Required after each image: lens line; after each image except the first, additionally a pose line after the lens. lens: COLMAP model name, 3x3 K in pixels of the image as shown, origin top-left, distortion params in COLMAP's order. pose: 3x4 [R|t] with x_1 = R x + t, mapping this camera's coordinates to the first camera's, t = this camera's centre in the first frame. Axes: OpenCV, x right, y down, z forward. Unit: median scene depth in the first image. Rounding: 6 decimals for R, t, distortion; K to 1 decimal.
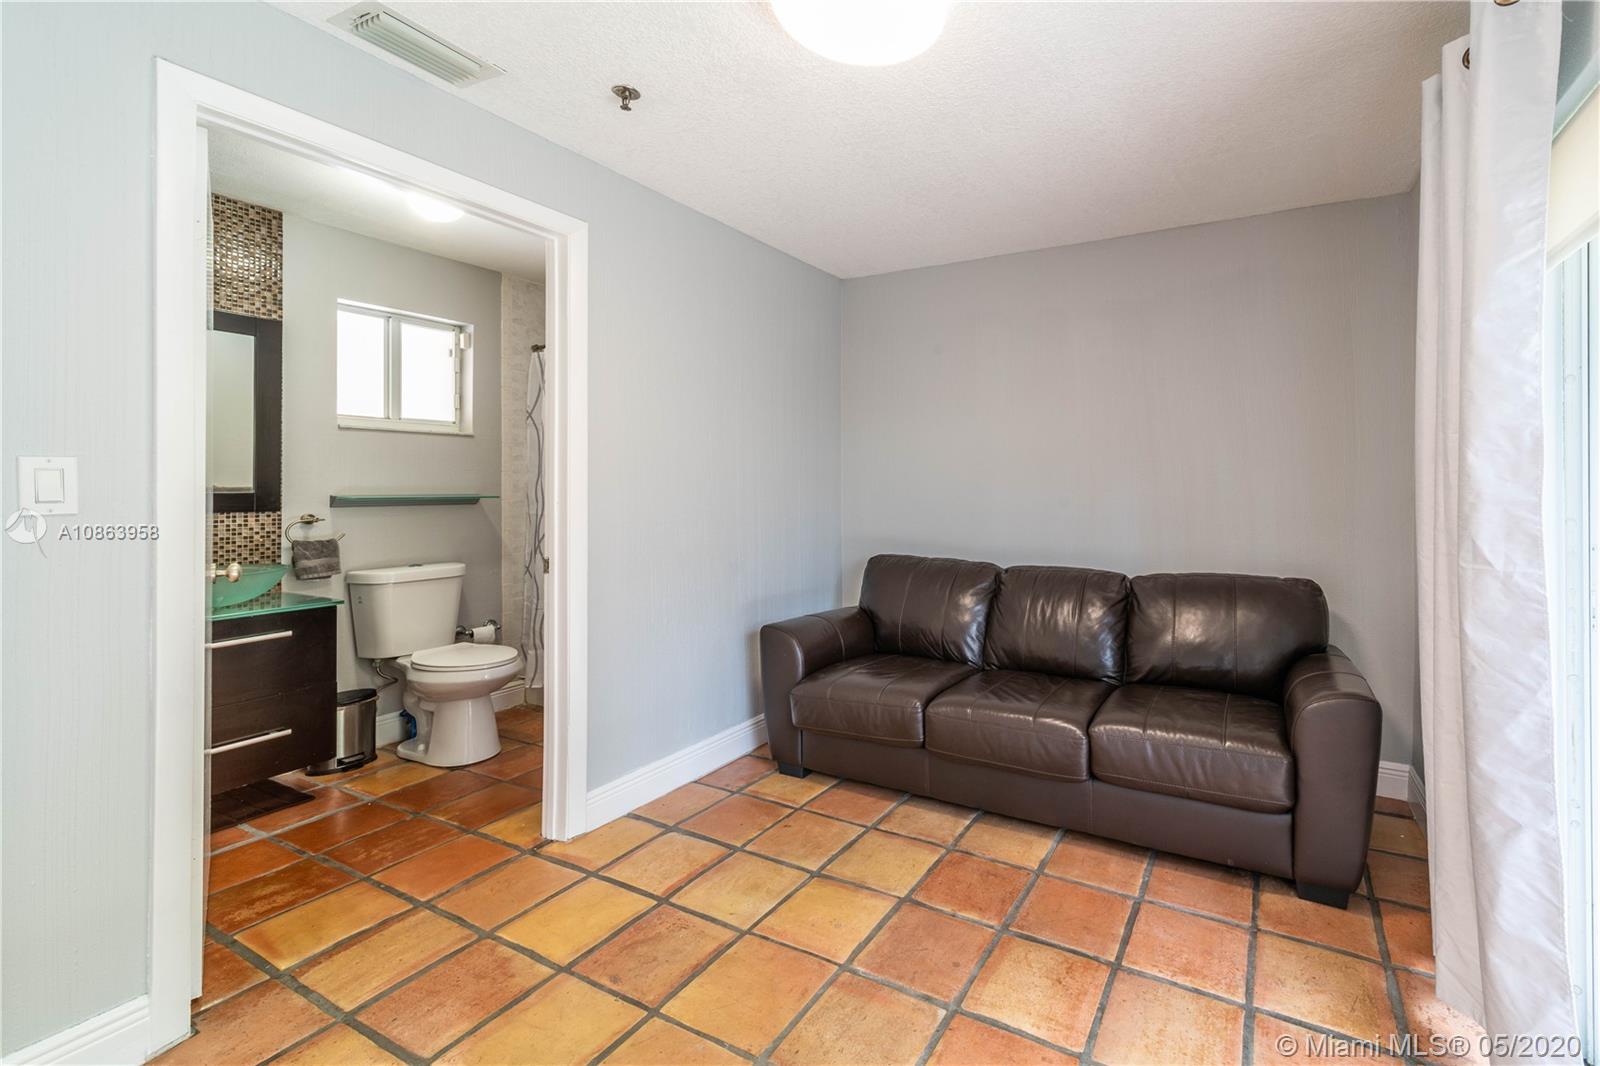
lens RADIAL K [[611.4, 0, 805.2], [0, 611.4, 485.8], [0, 0, 1]] dist [0.001253, 0.000054]
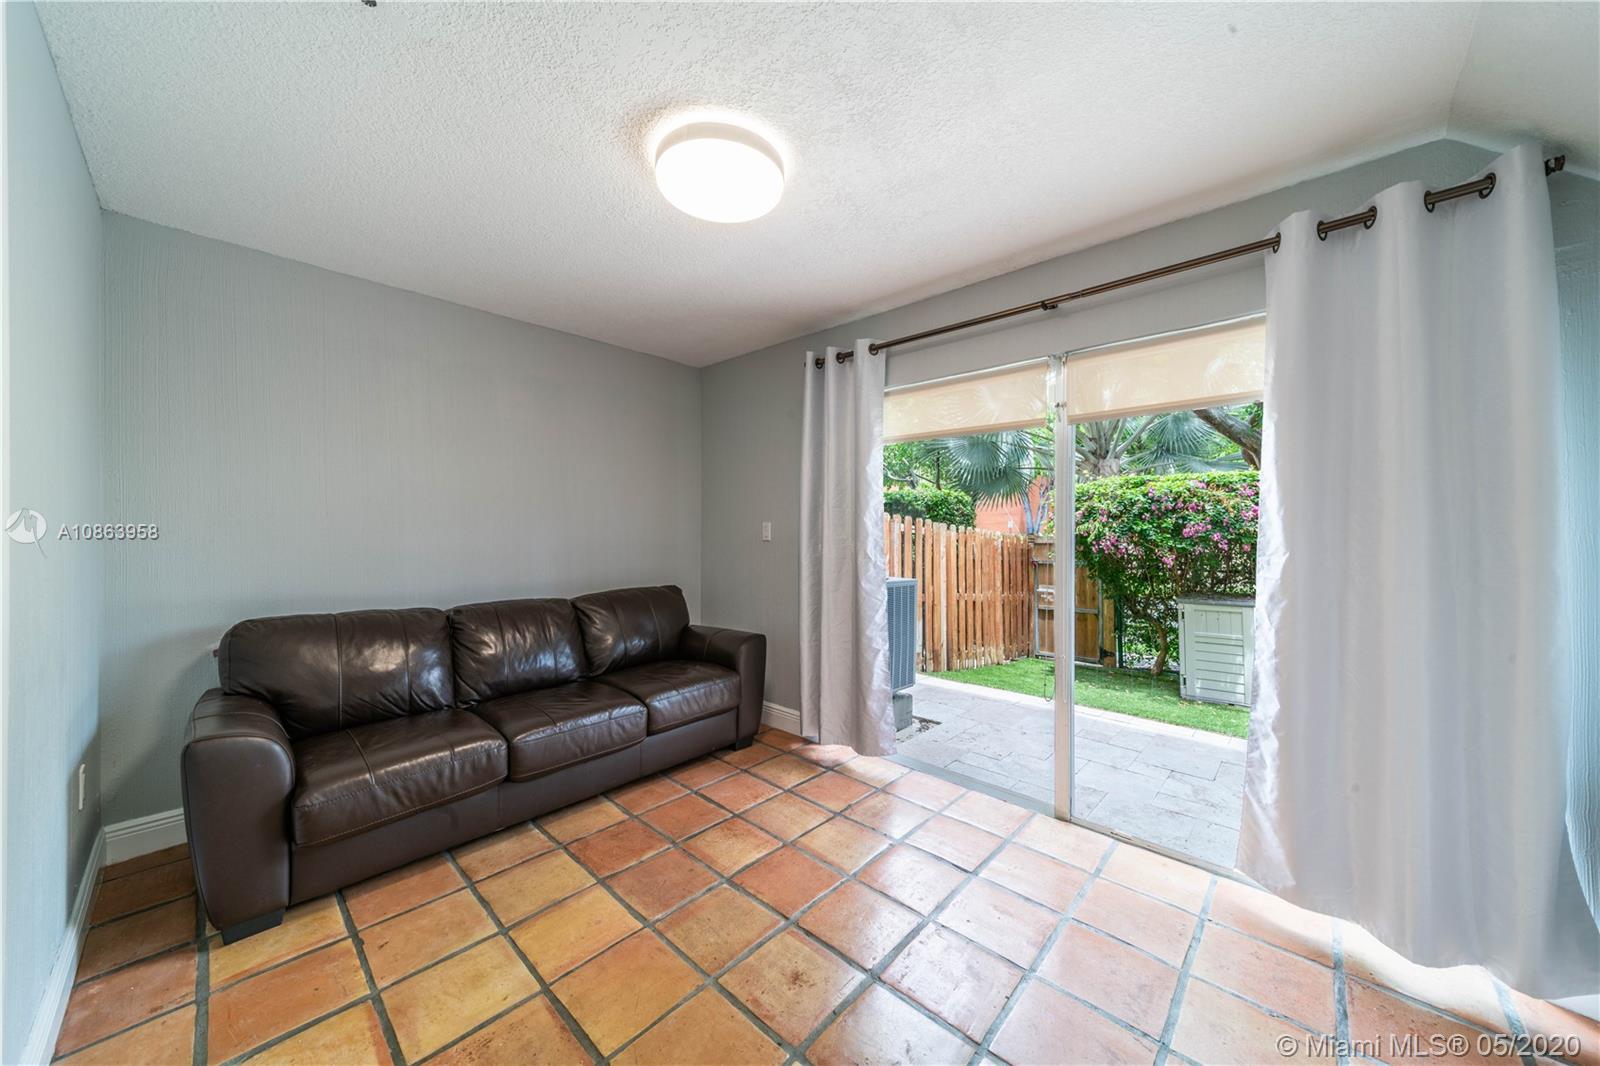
lens RADIAL K [[555.1, 0, 800.0], [0, 555.1, 533.0], [0, 0, 1]] dist [-0.000453, -0.000081]
pose [[0.297431, -0.009555, 0.954696, -0.587644], [0.002294, 0.999954, 0.009293, -0.004053], [-0.954741, -0.000574, 0.297439, 0.250472]]
